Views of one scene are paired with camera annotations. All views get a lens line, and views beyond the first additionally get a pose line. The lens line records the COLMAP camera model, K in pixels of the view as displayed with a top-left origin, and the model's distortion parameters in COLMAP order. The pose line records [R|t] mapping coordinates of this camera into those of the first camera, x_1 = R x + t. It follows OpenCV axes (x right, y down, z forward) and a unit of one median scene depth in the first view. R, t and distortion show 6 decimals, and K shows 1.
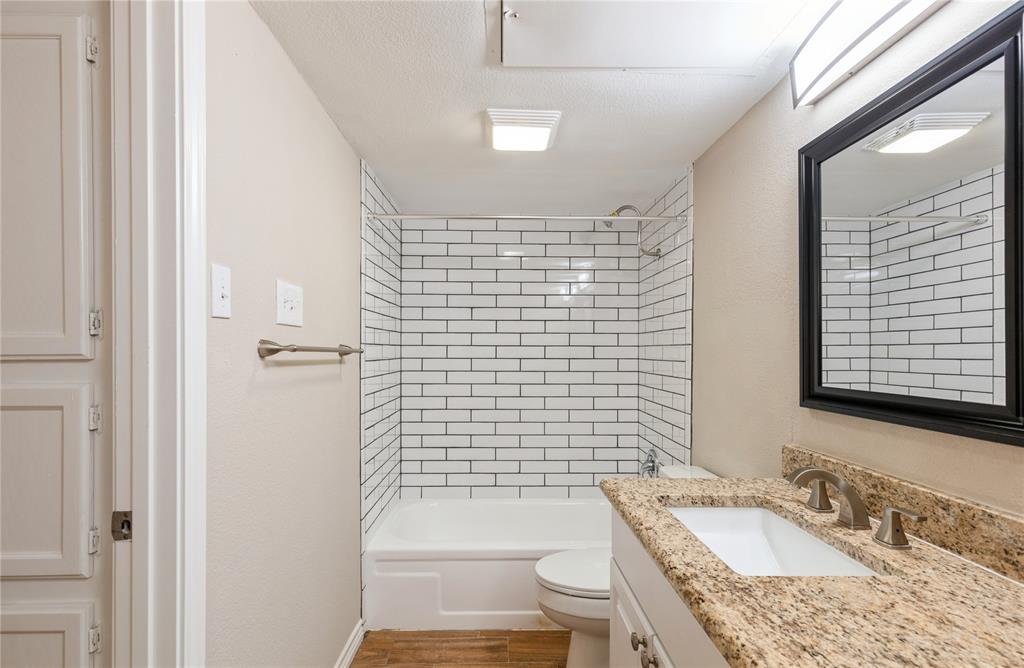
lens RADIAL K [[473.6, 0, 513.7], [0, 473.6, 350.2], [0, 0, 1]] dist [0.002823, 0.000678]
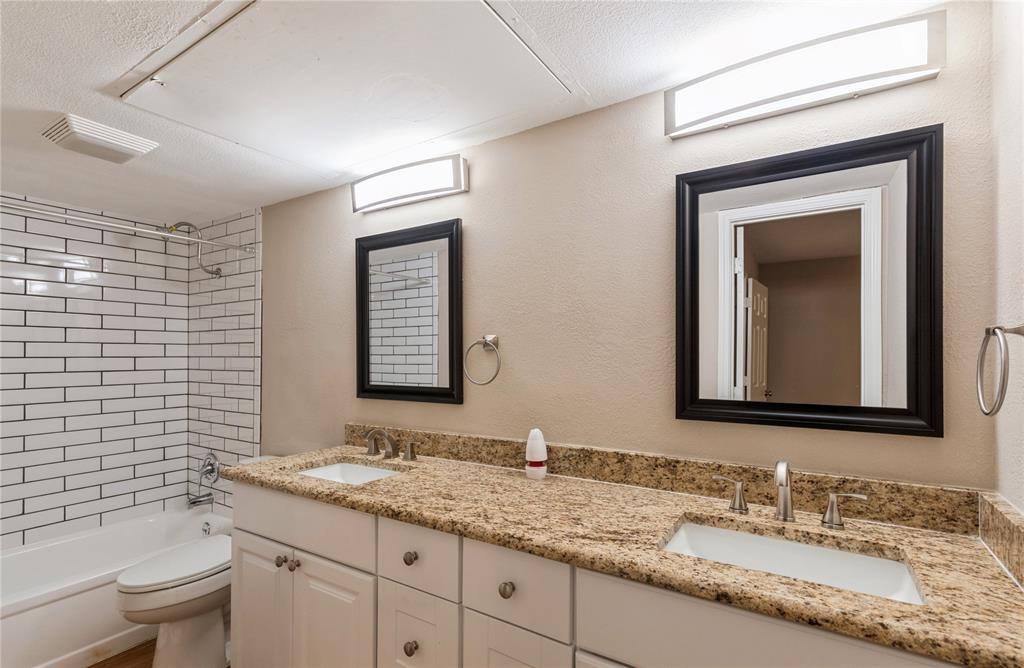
lens RADIAL K [[473.6, 0, 513.7], [0, 473.6, 350.2], [0, 0, 1]] dist [0.002823, 0.000678]
pose [[0.556468, 0.005056, 0.830853, -0.282839], [0.002428, 0.999967, -0.007711, -0.018975], [-0.830865, 0.006308, 0.556438, -0.219923]]
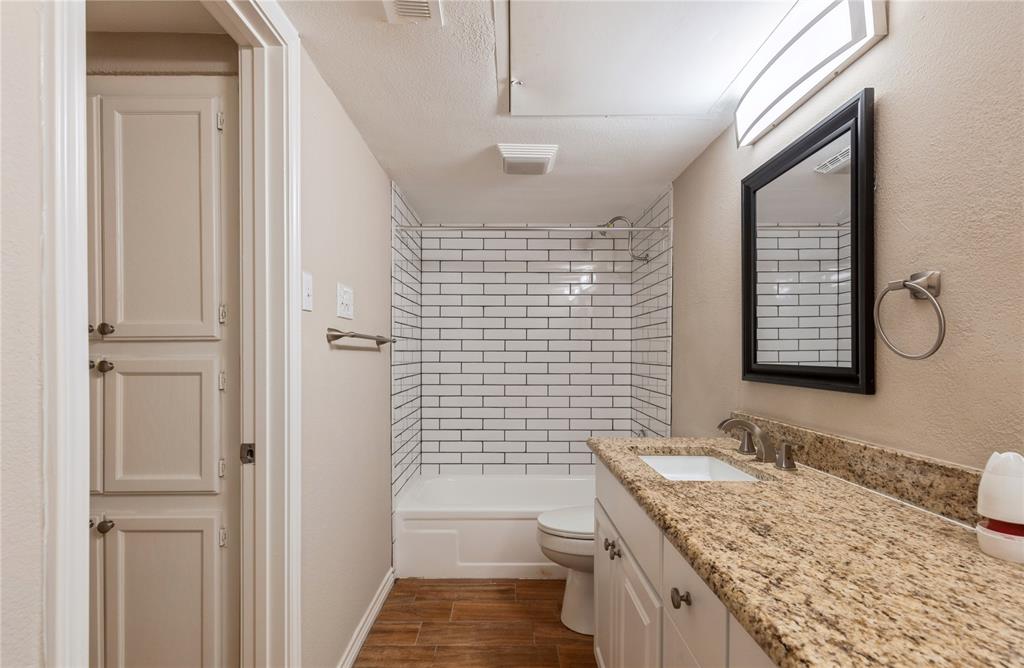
lens RADIAL K [[473.6, 0, 513.7], [0, 473.6, 350.2], [0, 0, 1]] dist [0.002823, 0.000678]
pose [[0.999845, -0.000543, -0.017591, 0.004995], [0.000503, 0.999997, -0.002310, 0.025657], [0.017592, 0.002301, 0.999843, -0.188292]]
